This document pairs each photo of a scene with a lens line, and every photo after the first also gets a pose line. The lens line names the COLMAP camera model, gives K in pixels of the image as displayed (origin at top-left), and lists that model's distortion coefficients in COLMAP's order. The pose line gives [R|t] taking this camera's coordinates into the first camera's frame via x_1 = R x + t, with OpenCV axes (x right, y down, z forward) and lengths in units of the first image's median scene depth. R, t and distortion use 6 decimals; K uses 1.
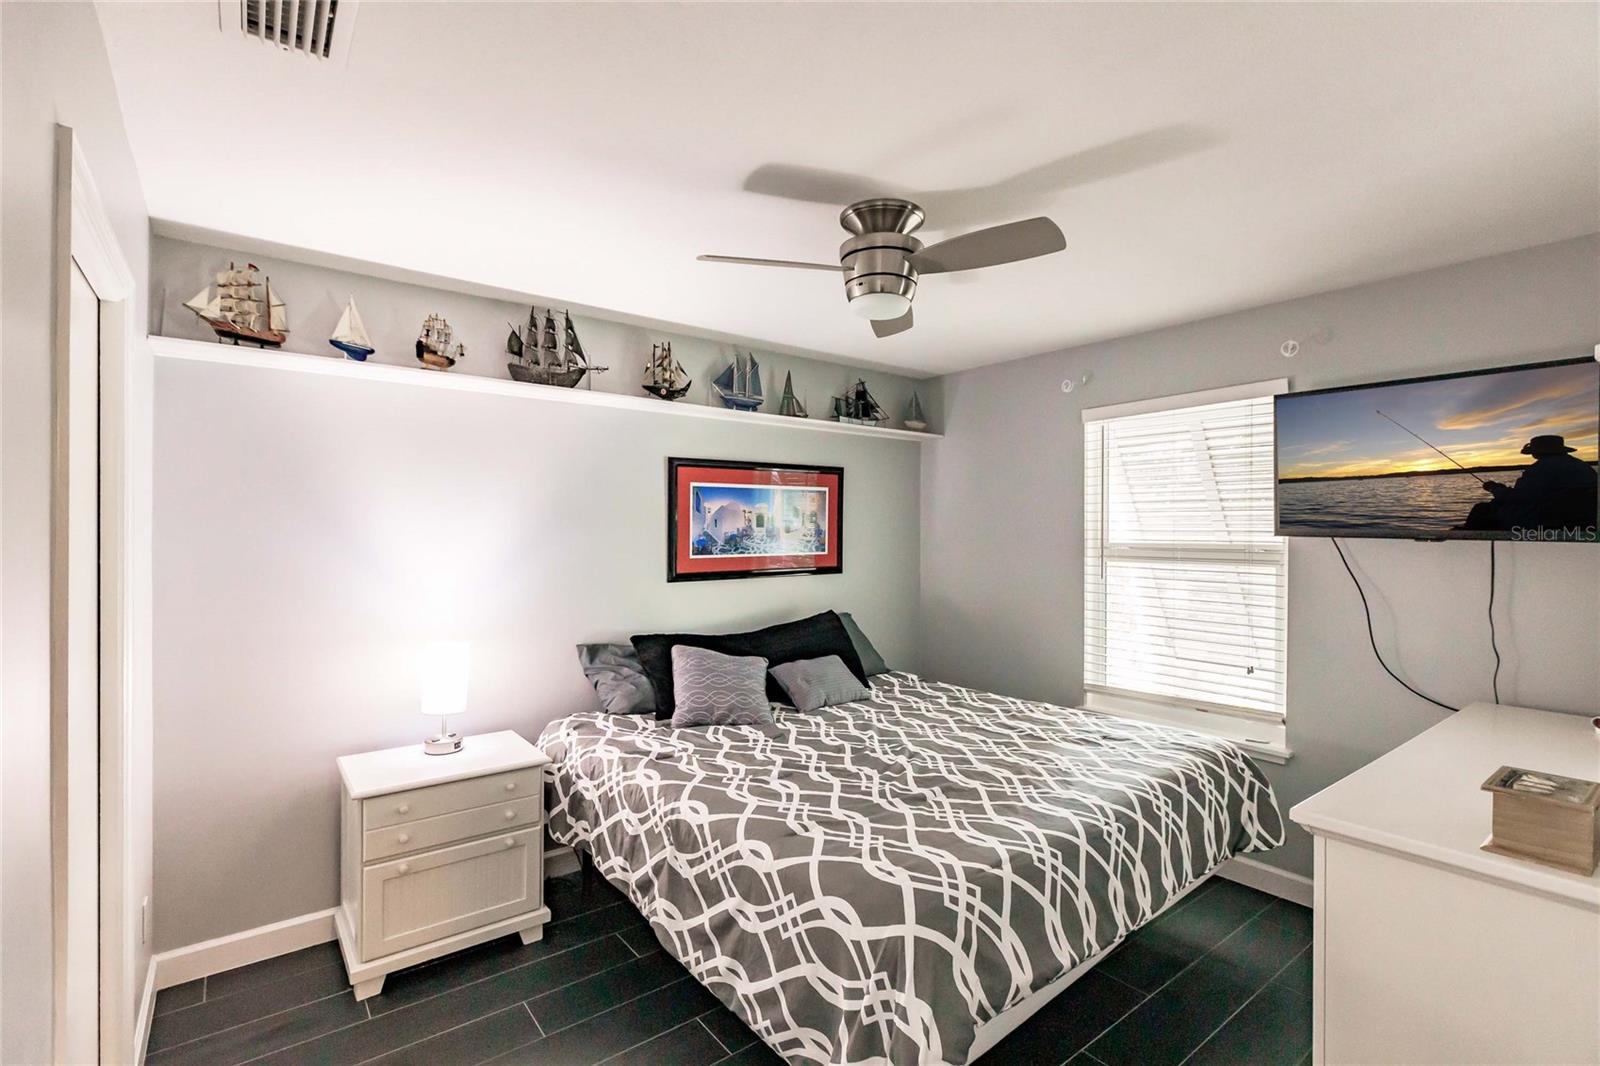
lens RADIAL K [[729.3, 0, 800.0], [0, 729.3, 533.0], [0, 0, 1]] dist [-0.000095, 0.000288]
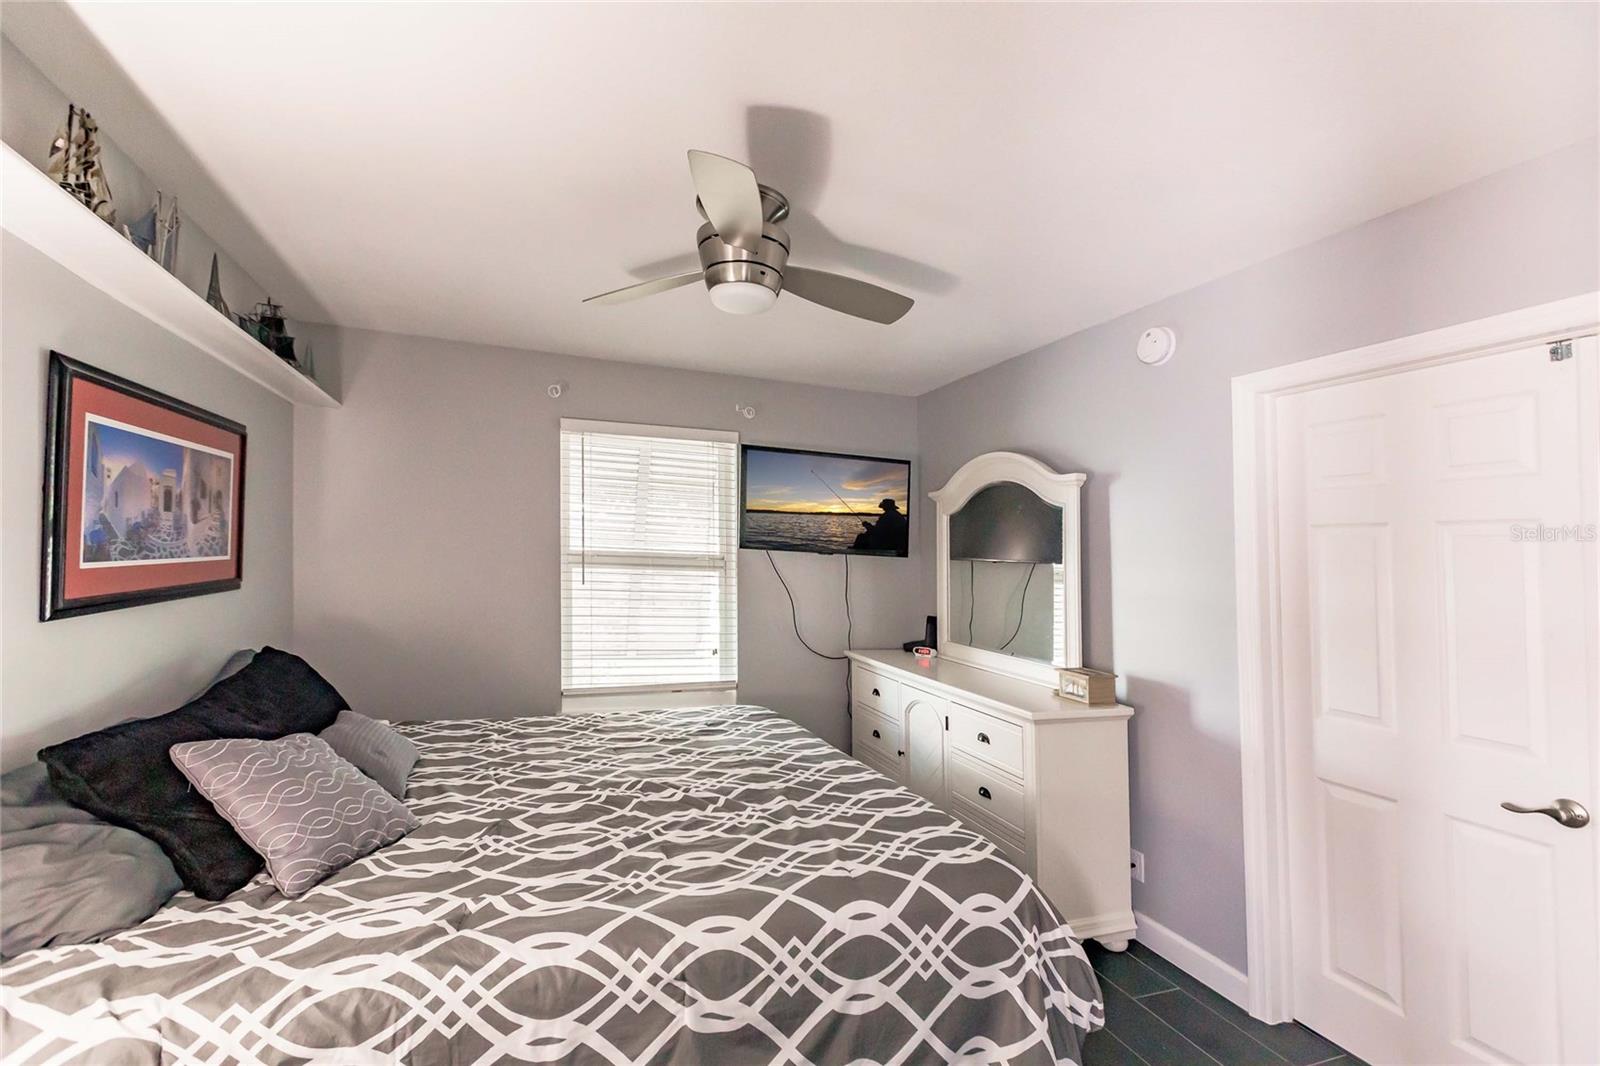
lens RADIAL K [[683.7, 0, 804.6], [0, 683.7, 530.1], [0, 0, 1]] dist [-0.001029, -0.000401]
pose [[0.326880, 0.045415, 0.943974, -0.572345], [-0.034562, 0.998751, -0.036082, 0.012097], [-0.944433, -0.020832, 0.328042, 0.539717]]
